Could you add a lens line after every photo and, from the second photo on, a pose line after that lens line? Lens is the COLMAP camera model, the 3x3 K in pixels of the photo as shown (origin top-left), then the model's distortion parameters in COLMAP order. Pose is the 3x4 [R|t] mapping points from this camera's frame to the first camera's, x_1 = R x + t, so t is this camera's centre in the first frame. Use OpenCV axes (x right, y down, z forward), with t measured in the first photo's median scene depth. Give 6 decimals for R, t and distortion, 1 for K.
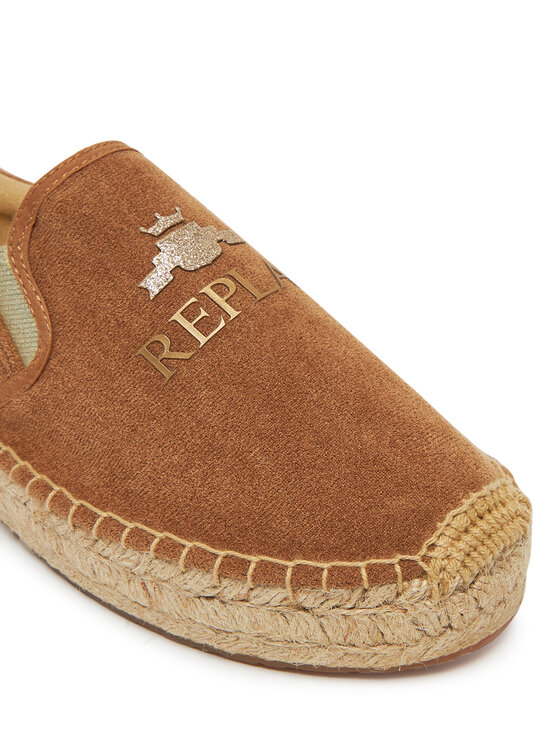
lens RADIAL K [[1458.2, 0, 280.0], [0, 1458.2, 373.0], [0, 0, 1]] dist [-0.017028, -0.077235]
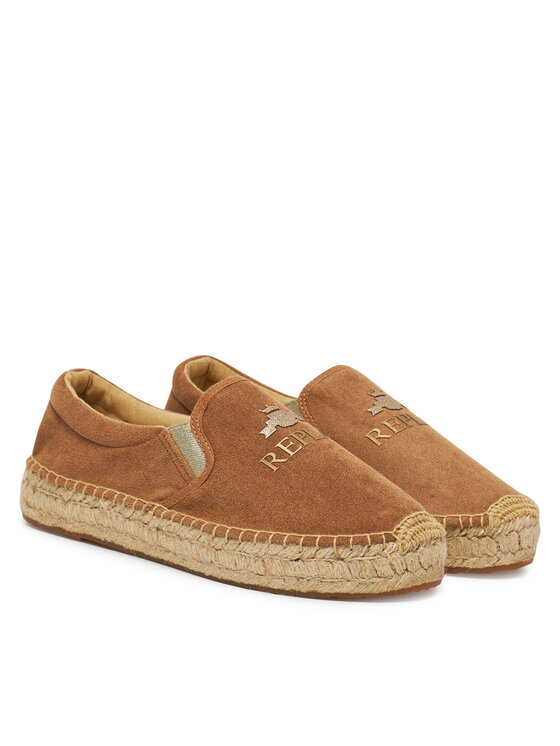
lens RADIAL K [[2191.5, 0, 280.0], [0, 2191.5, 373.0], [0, 0, 1]] dist [1.388609, 0.155645]
pose [[0.997453, 0.041328, 0.058130, -0.281309], [-0.020802, 0.948145, -0.317157, 0.954524], [-0.068223, 0.315140, 0.946590, -2.258303]]
